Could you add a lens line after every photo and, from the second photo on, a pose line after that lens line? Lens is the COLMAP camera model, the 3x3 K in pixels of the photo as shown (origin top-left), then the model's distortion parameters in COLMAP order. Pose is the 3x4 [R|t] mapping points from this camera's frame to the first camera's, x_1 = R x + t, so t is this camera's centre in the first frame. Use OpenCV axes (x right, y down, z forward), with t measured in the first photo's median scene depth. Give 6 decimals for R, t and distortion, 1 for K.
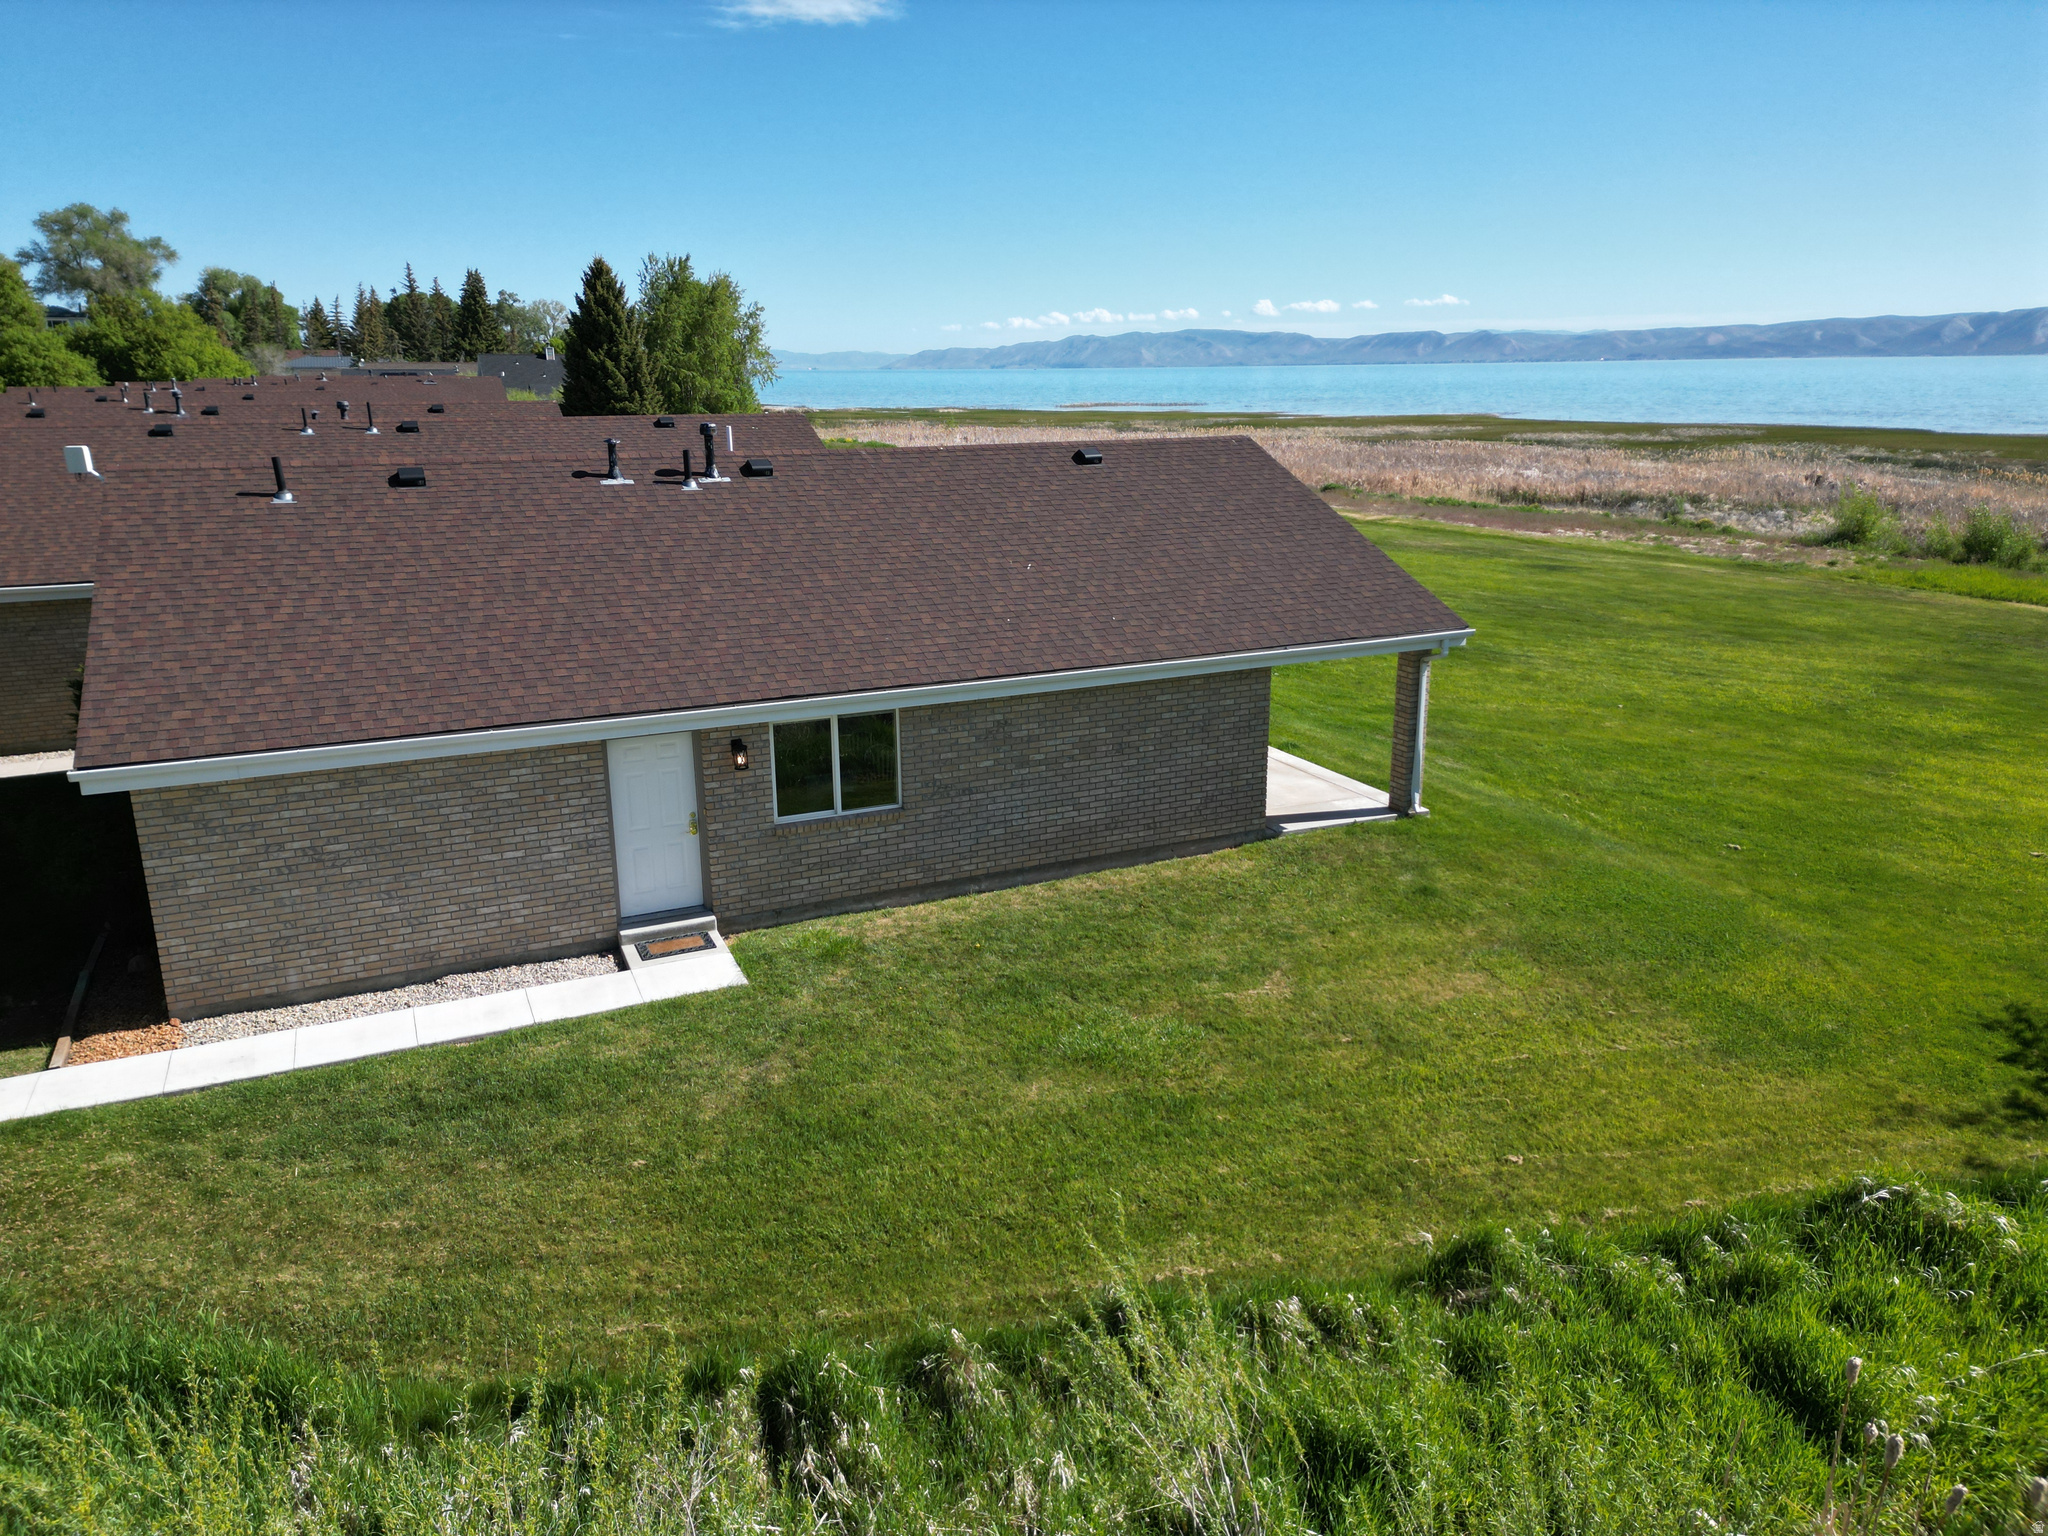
lens RADIAL K [[1416.9, 0, 1027.8], [0, 1416.9, 756.7], [0, 0, 1]] dist [0.076113, -0.071332]
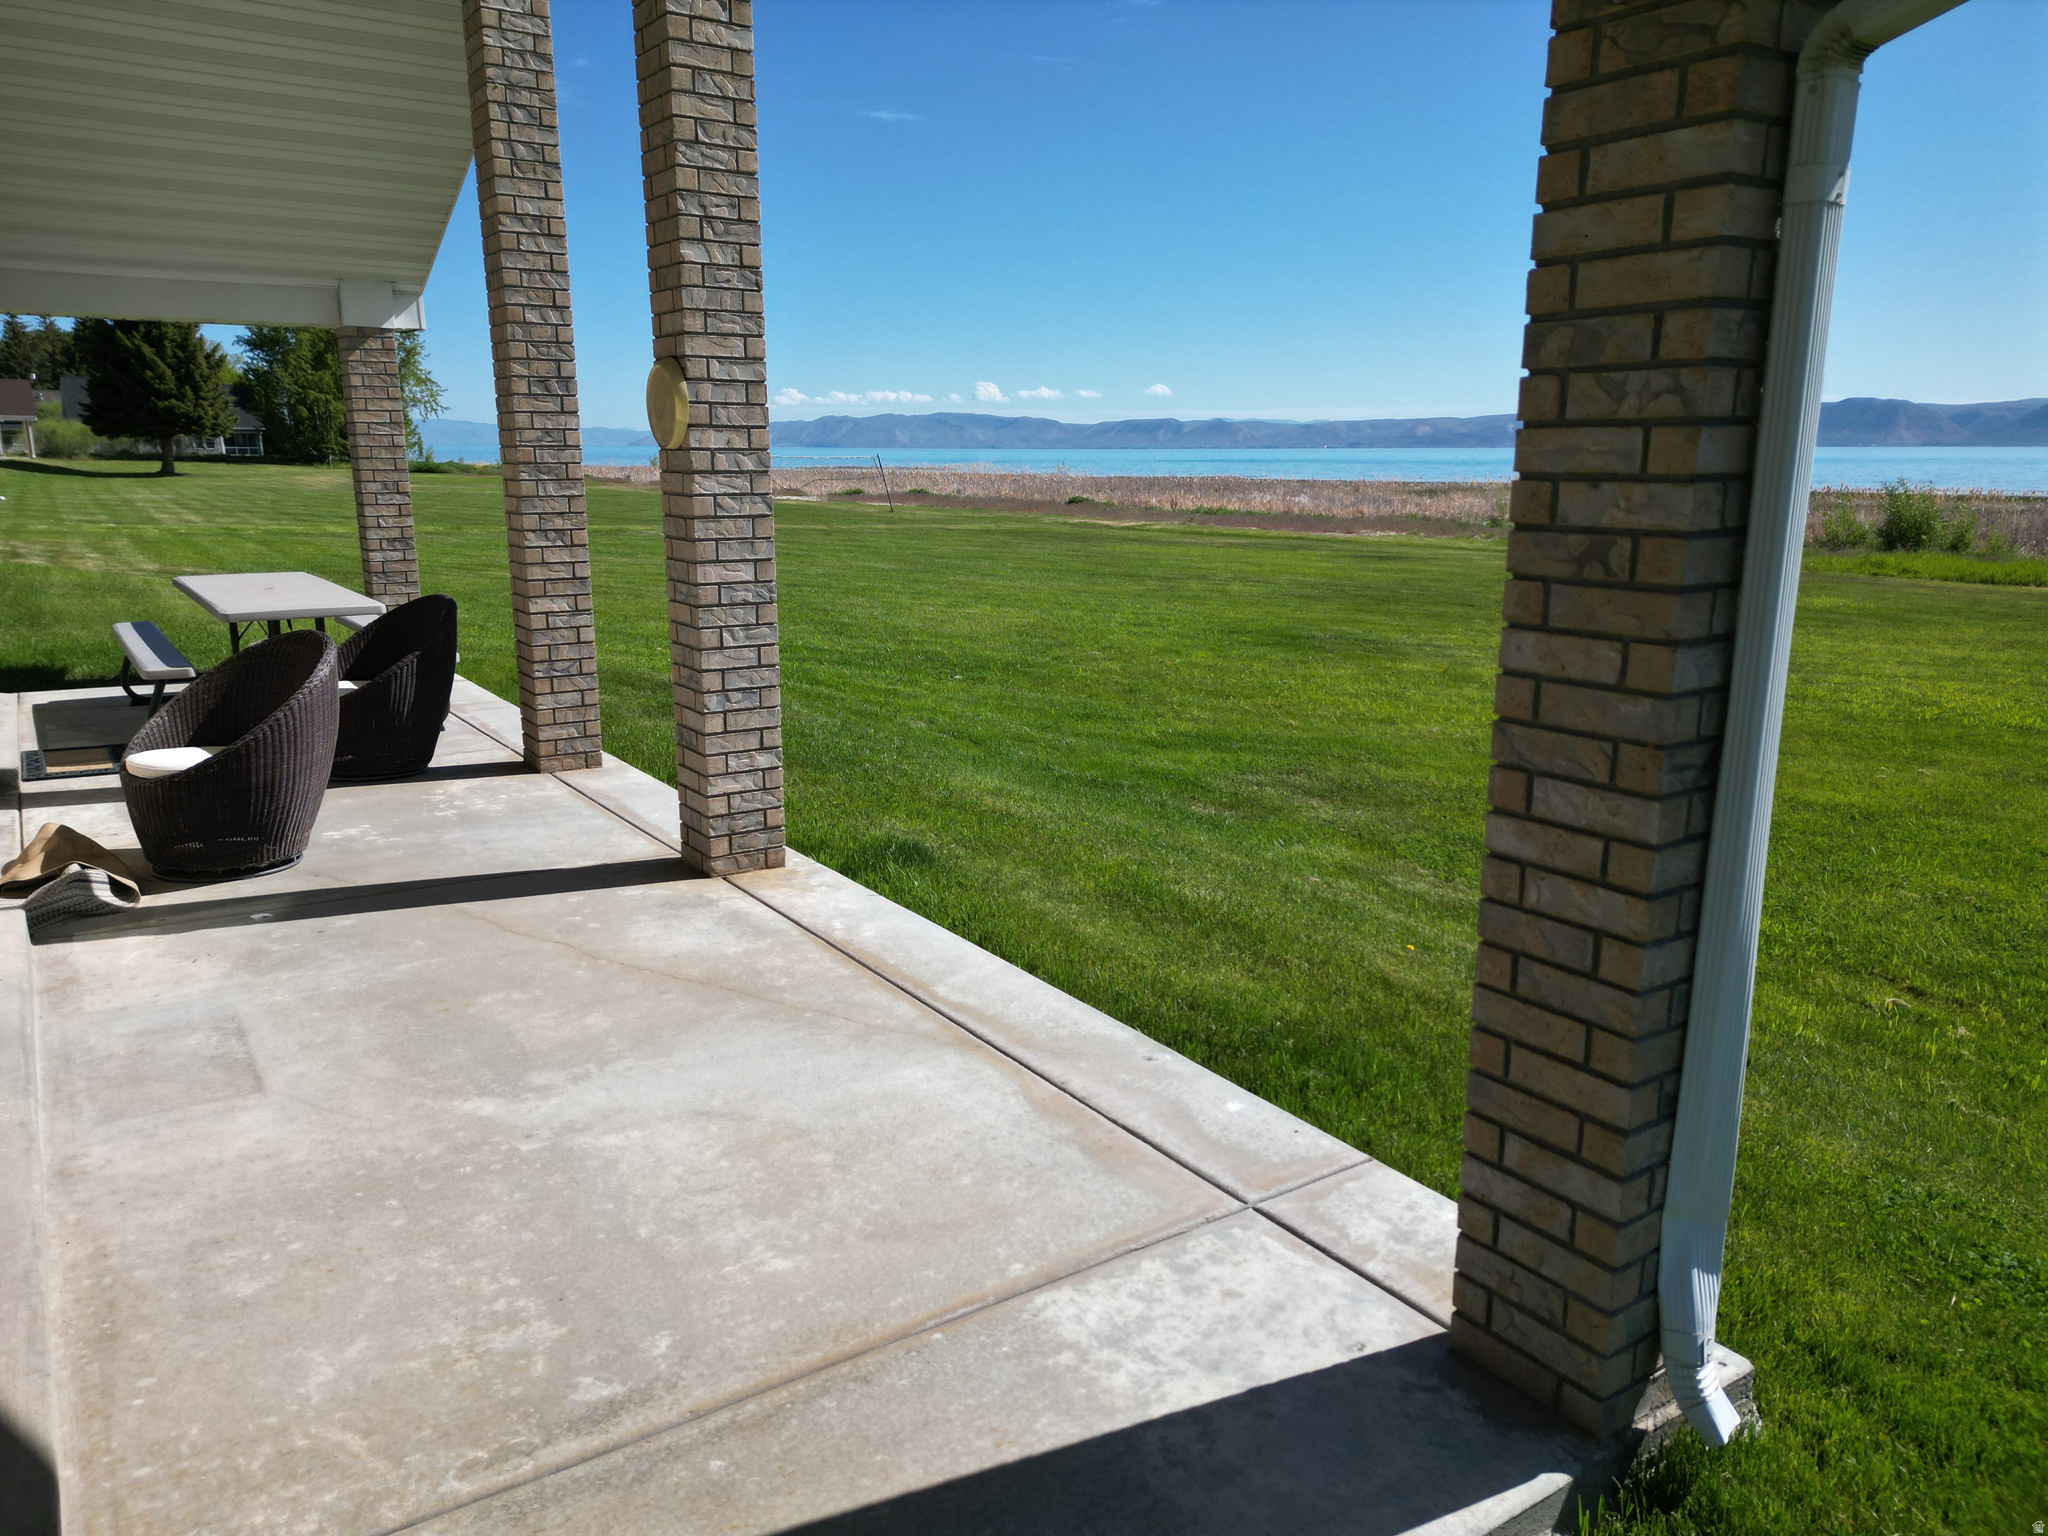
lens RADIAL K [[1416.9, 0, 1023.2], [0, 1416.9, 763.4], [0, 0, 1]] dist [0.076113, -0.071332]
pose [[0.986491, -0.025671, 0.161792, 0.042068], [0.033508, 0.998384, -0.045898, -0.002933], [-0.160352, 0.050699, 0.985757, 0.188804]]
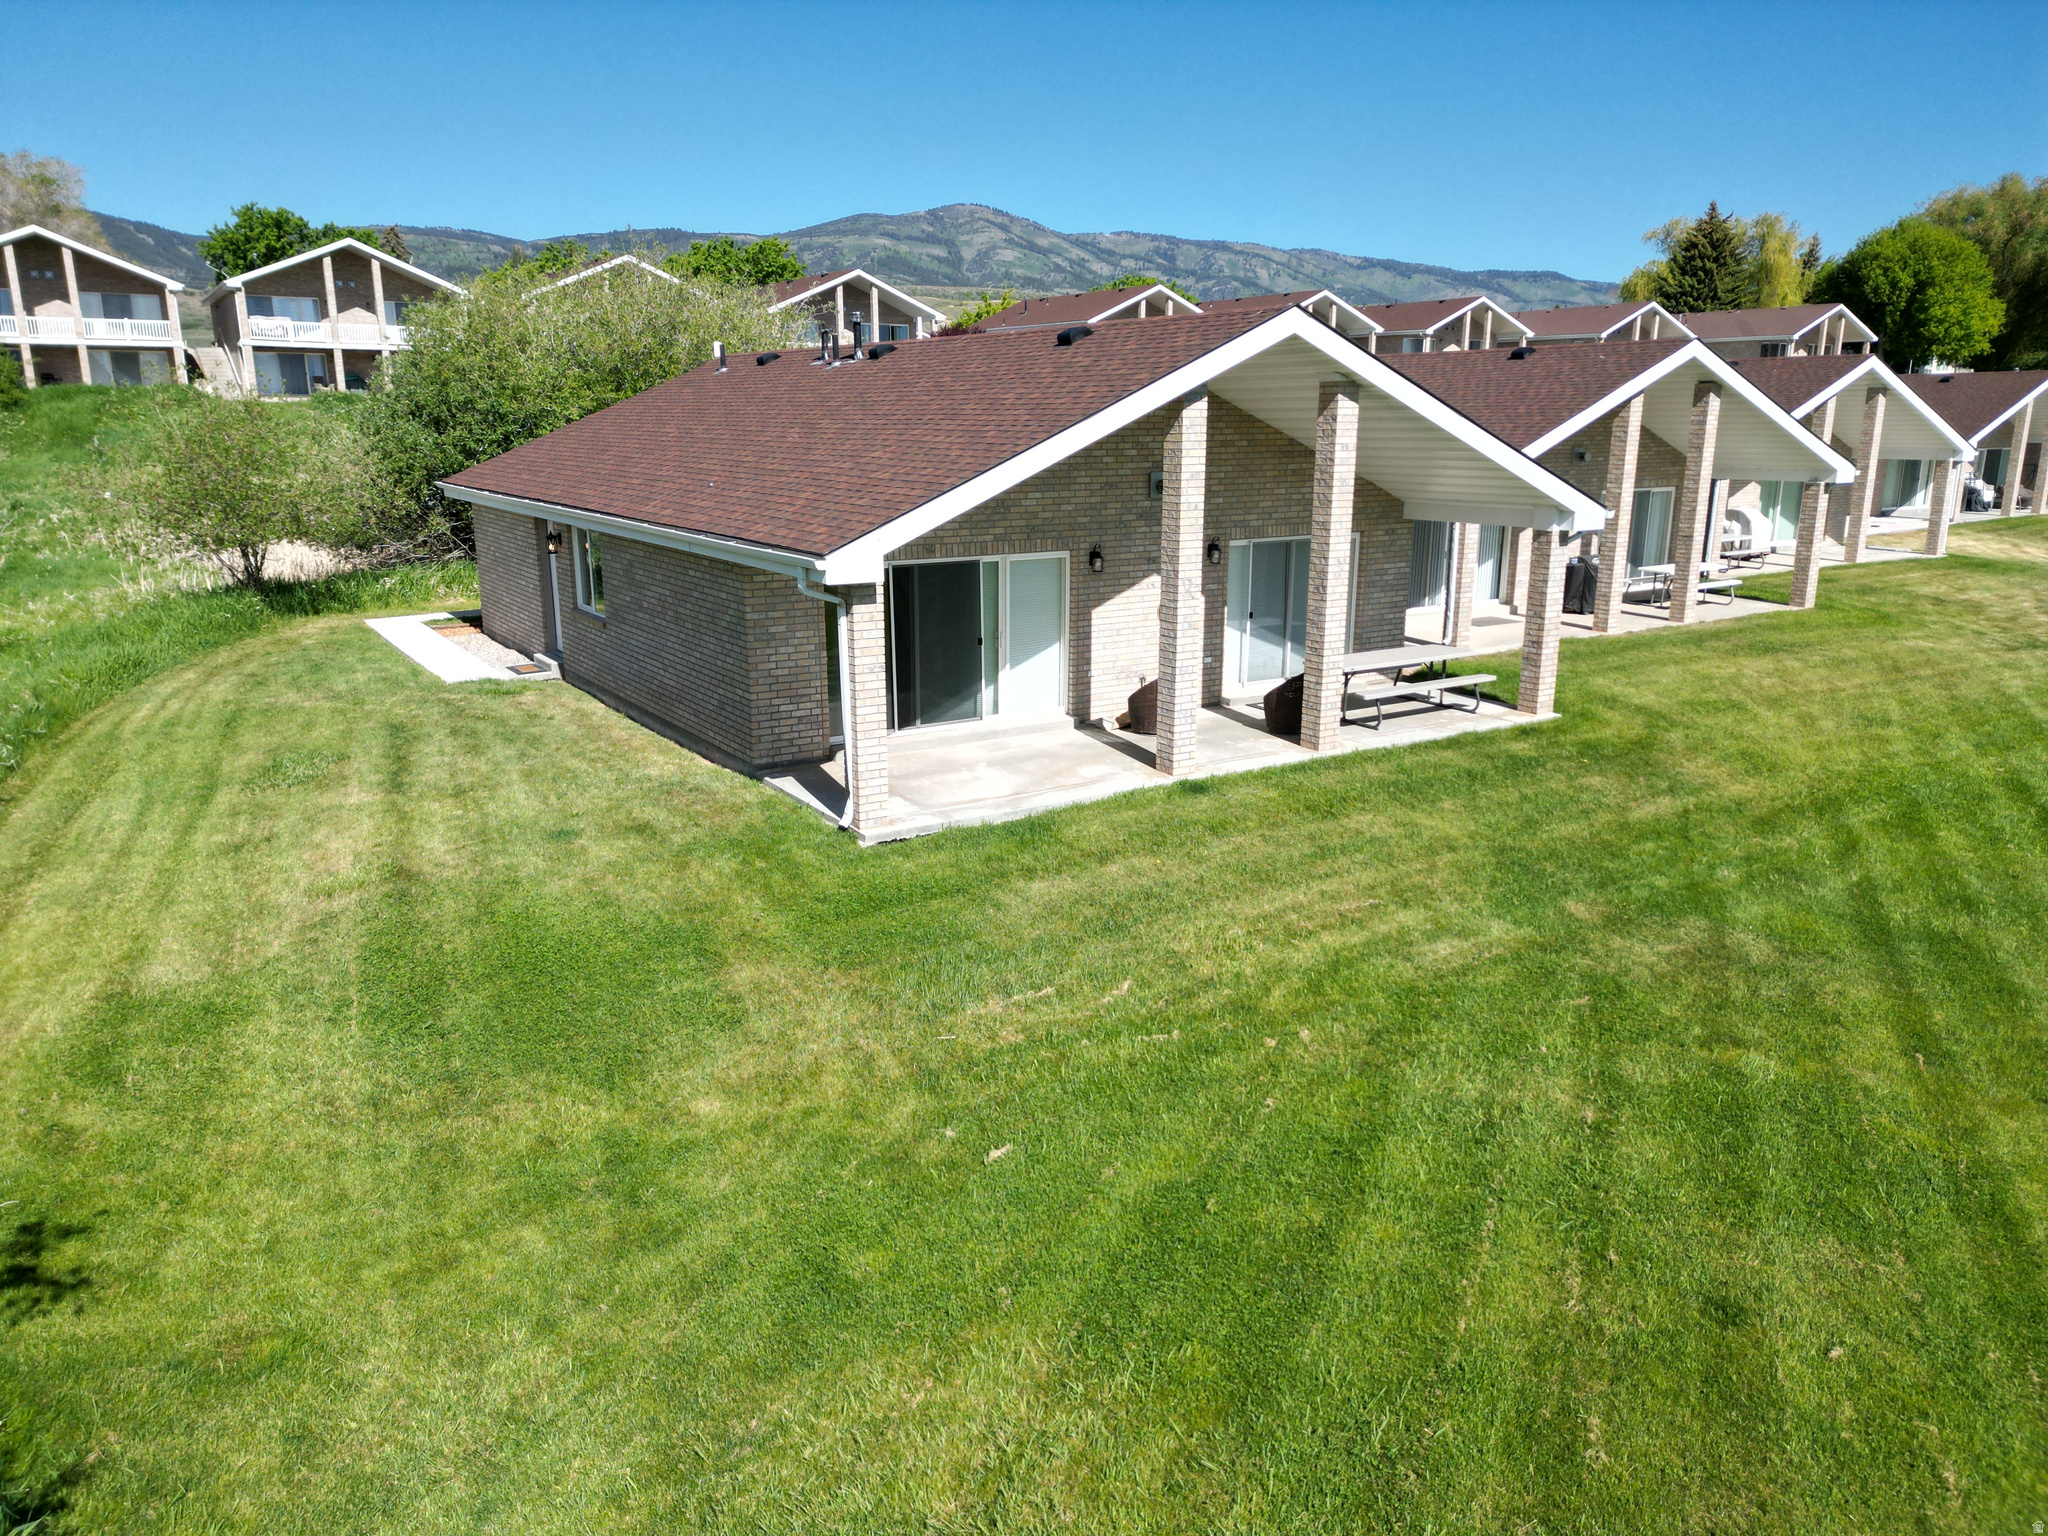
lens RADIAL K [[1416.9, 0, 1018.2], [0, 1416.9, 767.8], [0, 0, 1]] dist [0.076113, -0.071332]
pose [[0.129017, 0.243112, -0.961380, 1.929394], [-0.261210, 0.943575, 0.203555, -0.348330], [0.956621, 0.224860, 0.185241, 0.339582]]
